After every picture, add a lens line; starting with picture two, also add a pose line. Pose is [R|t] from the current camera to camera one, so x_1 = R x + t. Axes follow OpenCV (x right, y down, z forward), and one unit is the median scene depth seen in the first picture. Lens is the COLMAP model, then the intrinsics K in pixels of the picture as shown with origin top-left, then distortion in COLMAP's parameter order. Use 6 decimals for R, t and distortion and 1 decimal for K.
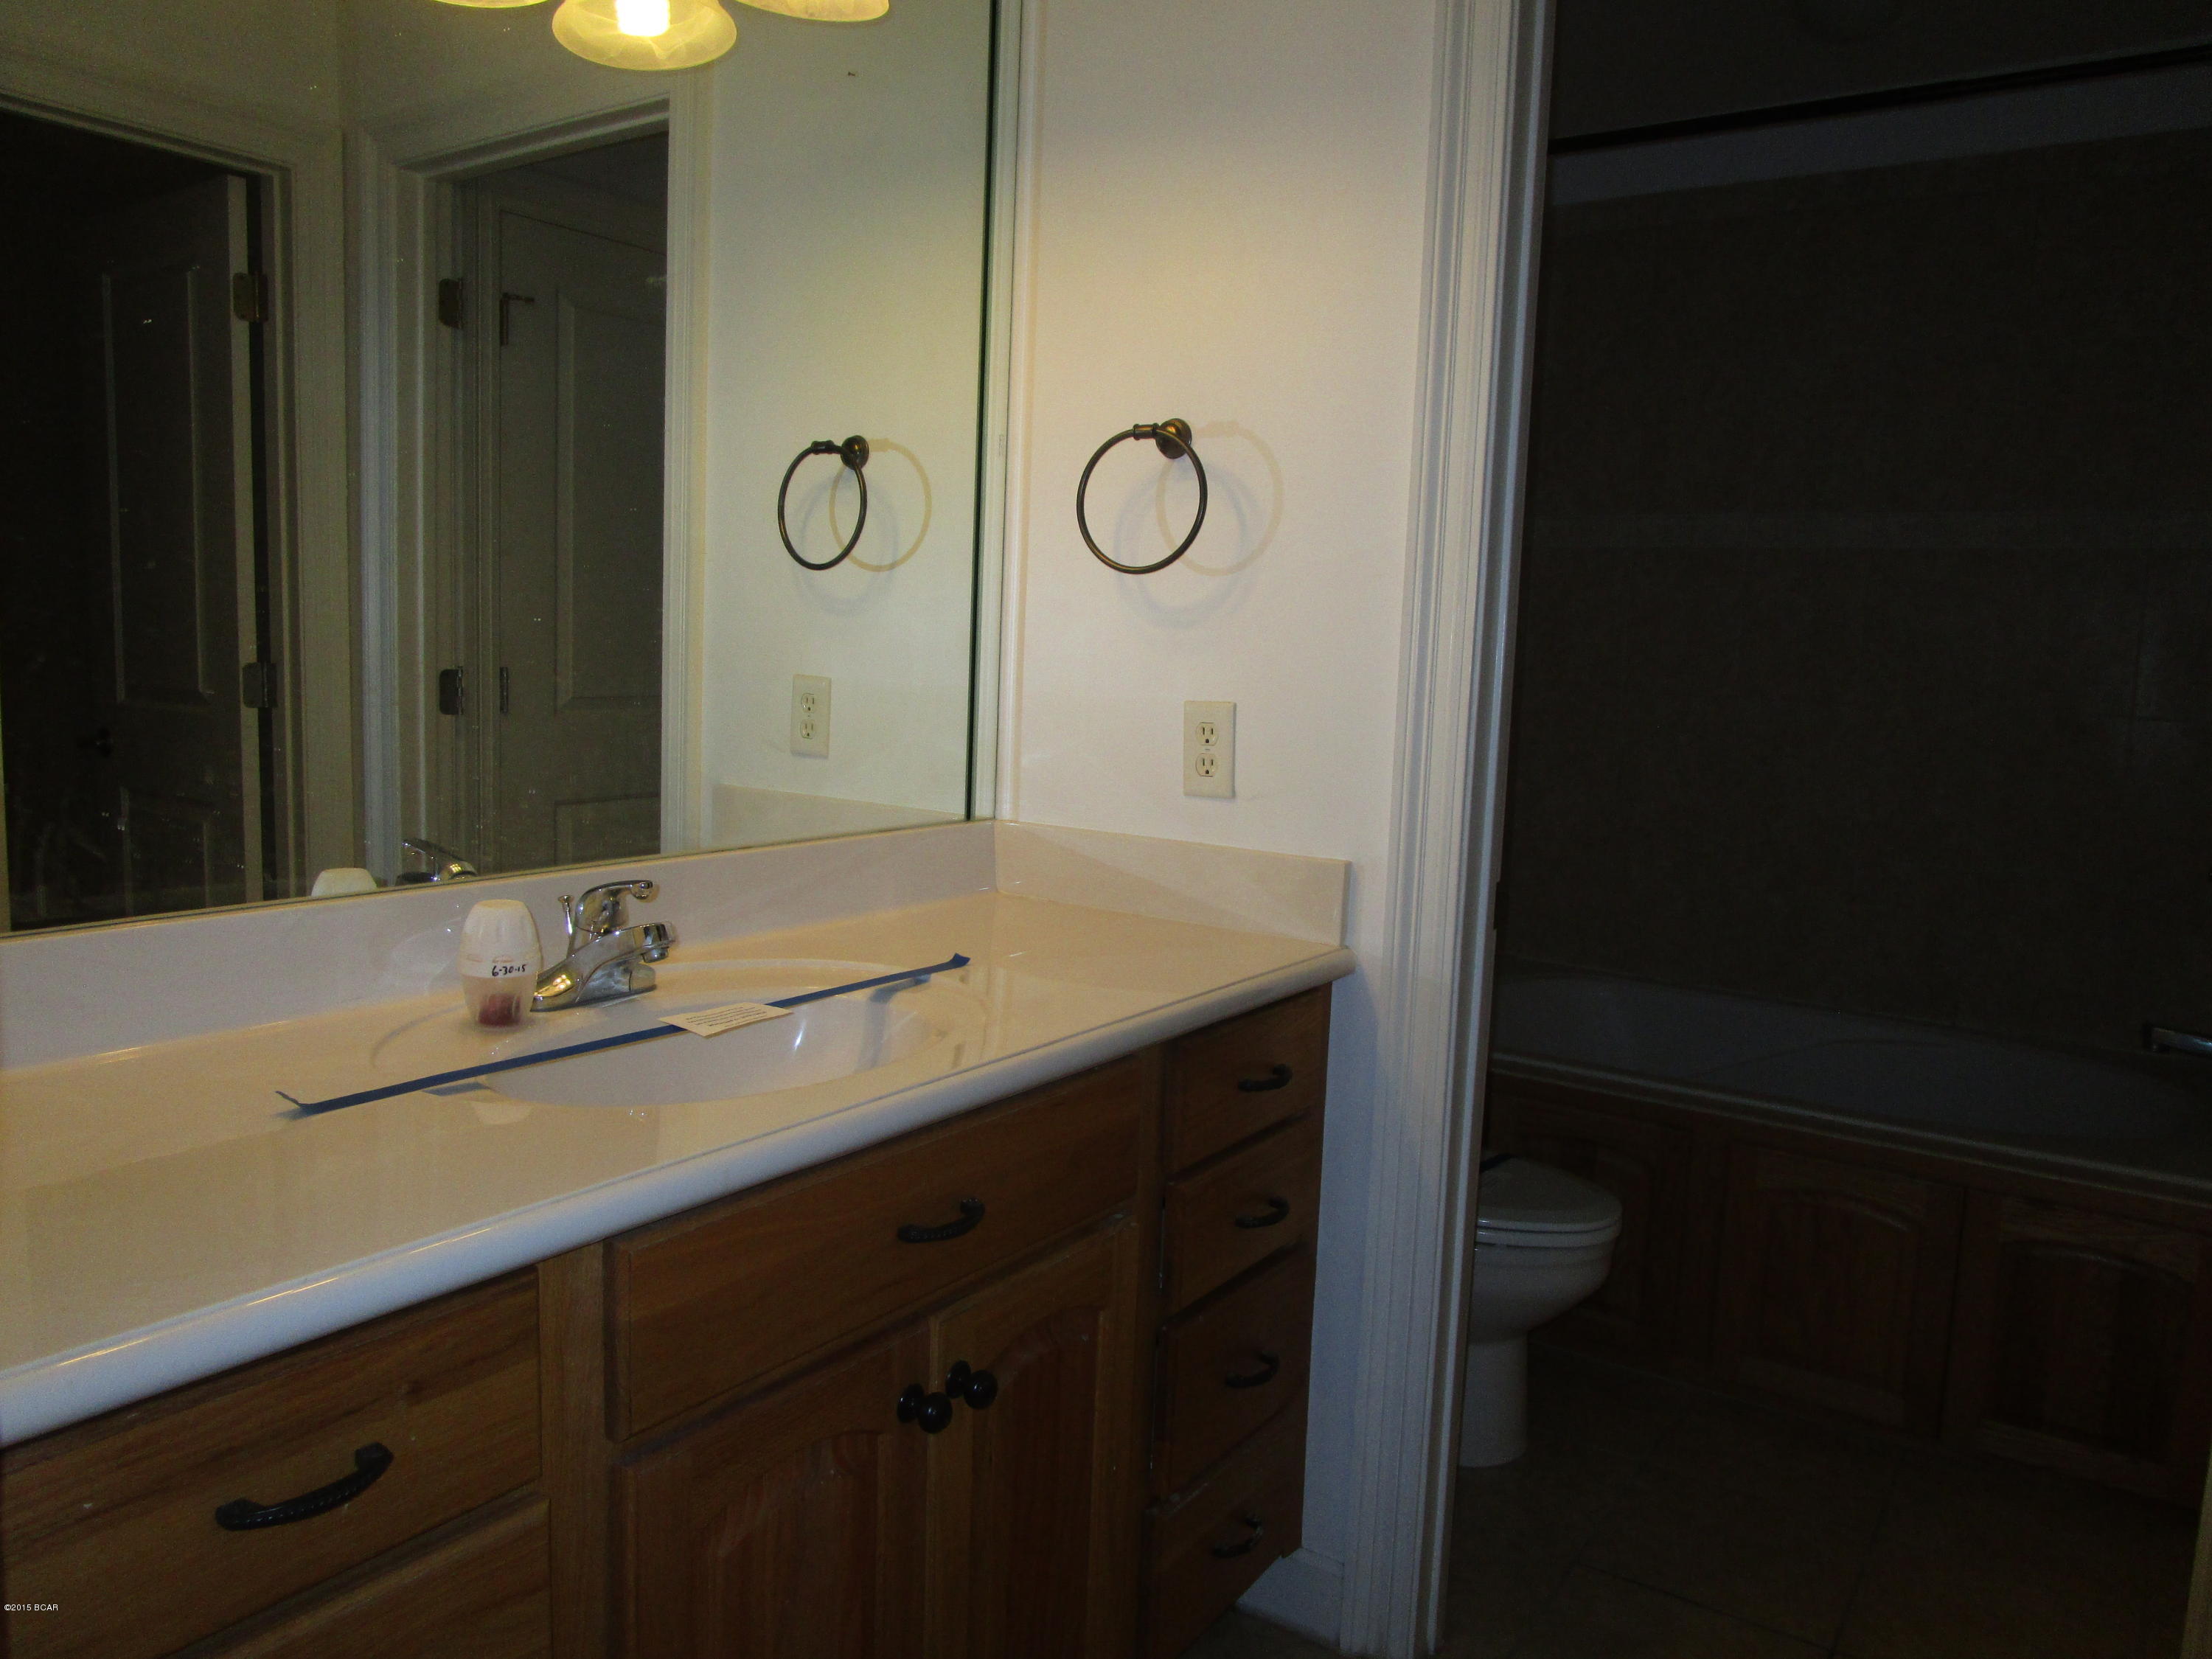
lens RADIAL K [[1566.4, 0, 1108.1], [0, 1566.4, 831.4], [0, 0, 1]] dist [-0.024062, -0.000860]
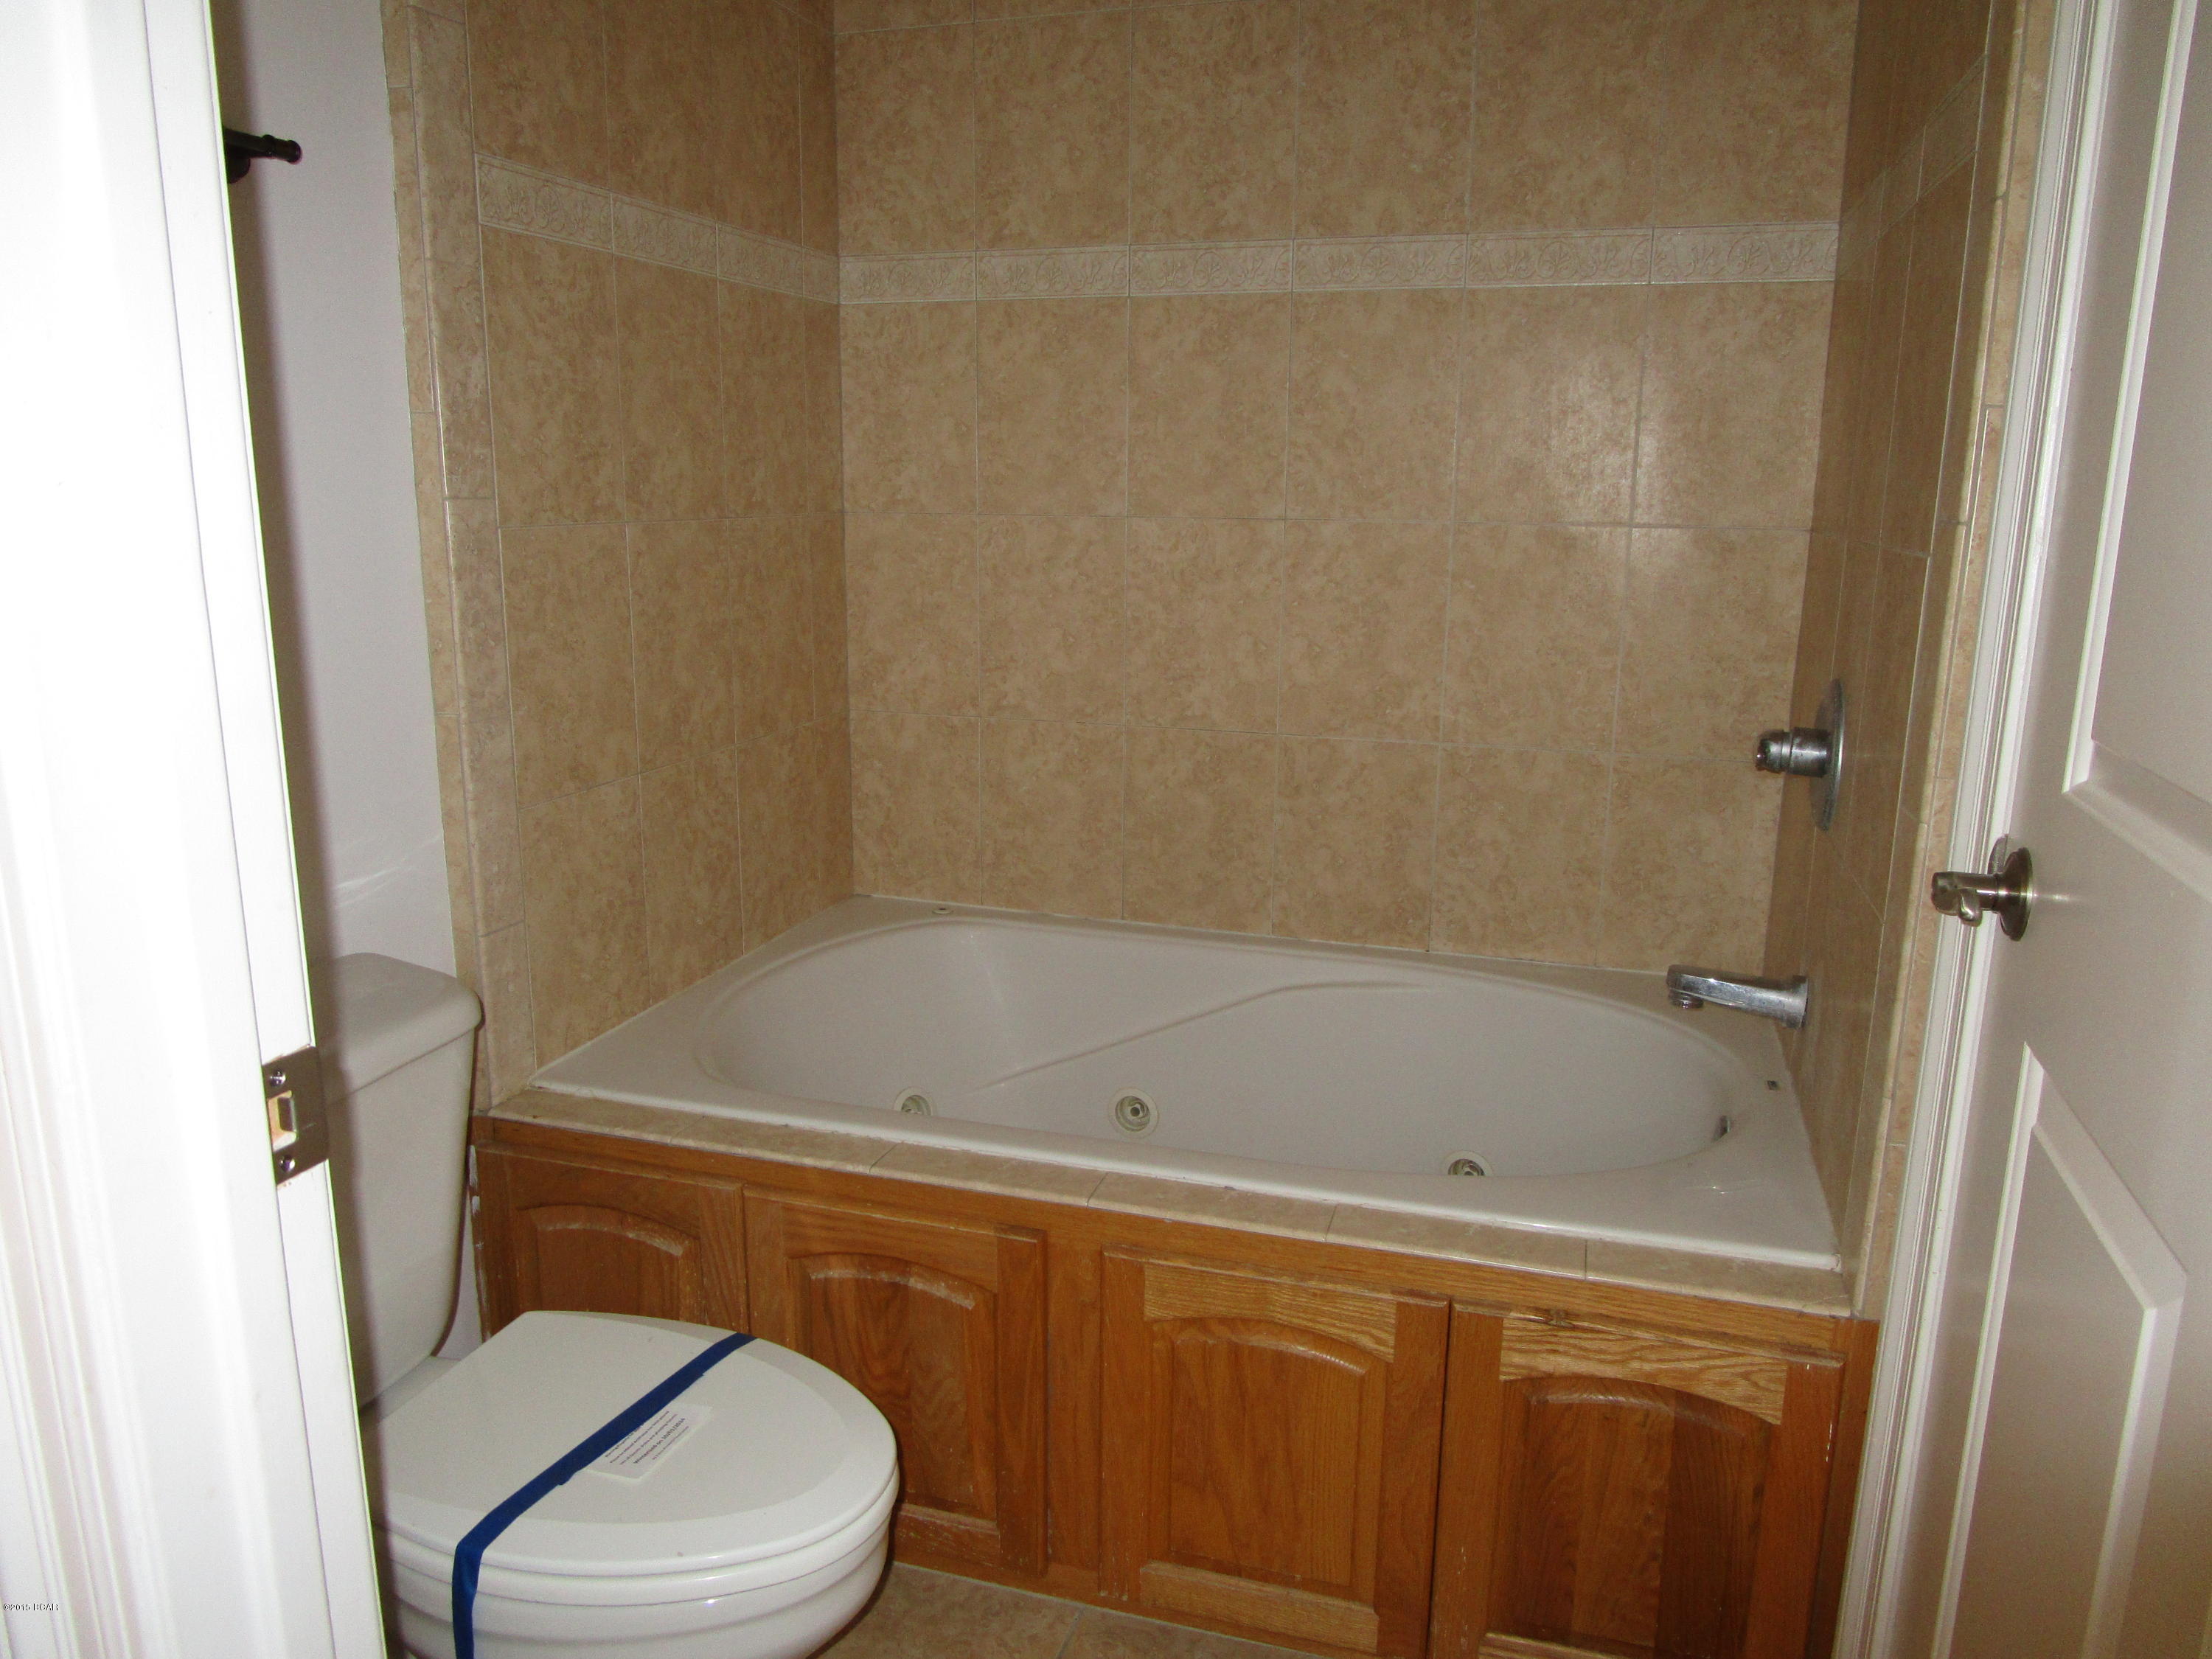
lens RADIAL K [[1566.4, 0, 1106.0], [0, 1566.4, 829.7], [0, 0, 1]] dist [-0.024062, -0.000860]
pose [[0.954762, -0.094354, 0.282006, 0.196096], [0.063166, 0.991035, 0.117726, -0.032180], [-0.290586, -0.094587, 0.952162, 0.345209]]
